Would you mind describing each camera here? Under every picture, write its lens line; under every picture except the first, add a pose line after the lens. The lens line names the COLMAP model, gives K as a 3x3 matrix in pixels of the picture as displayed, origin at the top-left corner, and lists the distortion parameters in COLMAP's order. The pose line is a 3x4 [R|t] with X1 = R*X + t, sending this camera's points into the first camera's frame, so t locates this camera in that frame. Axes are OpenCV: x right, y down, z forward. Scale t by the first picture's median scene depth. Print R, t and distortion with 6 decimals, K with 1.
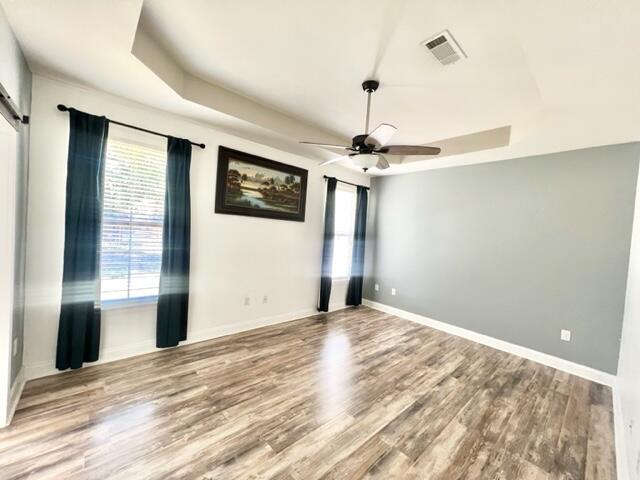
lens RADIAL K [[256.6, 0, 319.4], [0, 256.6, 239.7], [0, 0, 1]] dist [-0.000059, 0.000235]
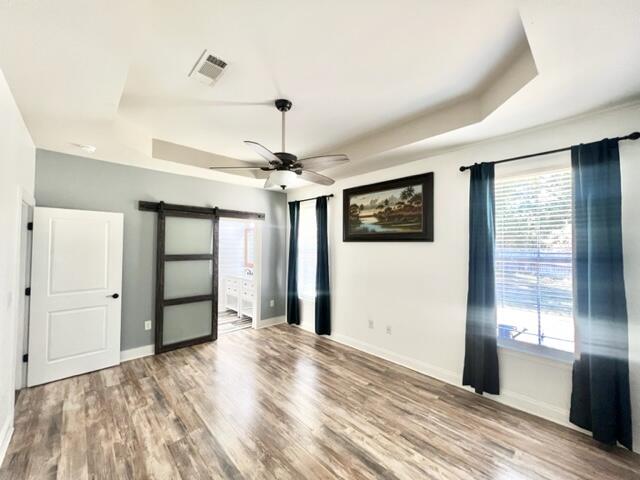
lens RADIAL K [[256.6, 0, 319.4], [0, 256.6, 239.7], [0, 0, 1]] dist [-0.000059, 0.000235]
pose [[0.024978, -0.093982, -0.995261, 0.787444], [-0.039030, 0.994720, -0.094910, 0.009440], [0.998926, 0.041216, 0.021178, 0.783130]]
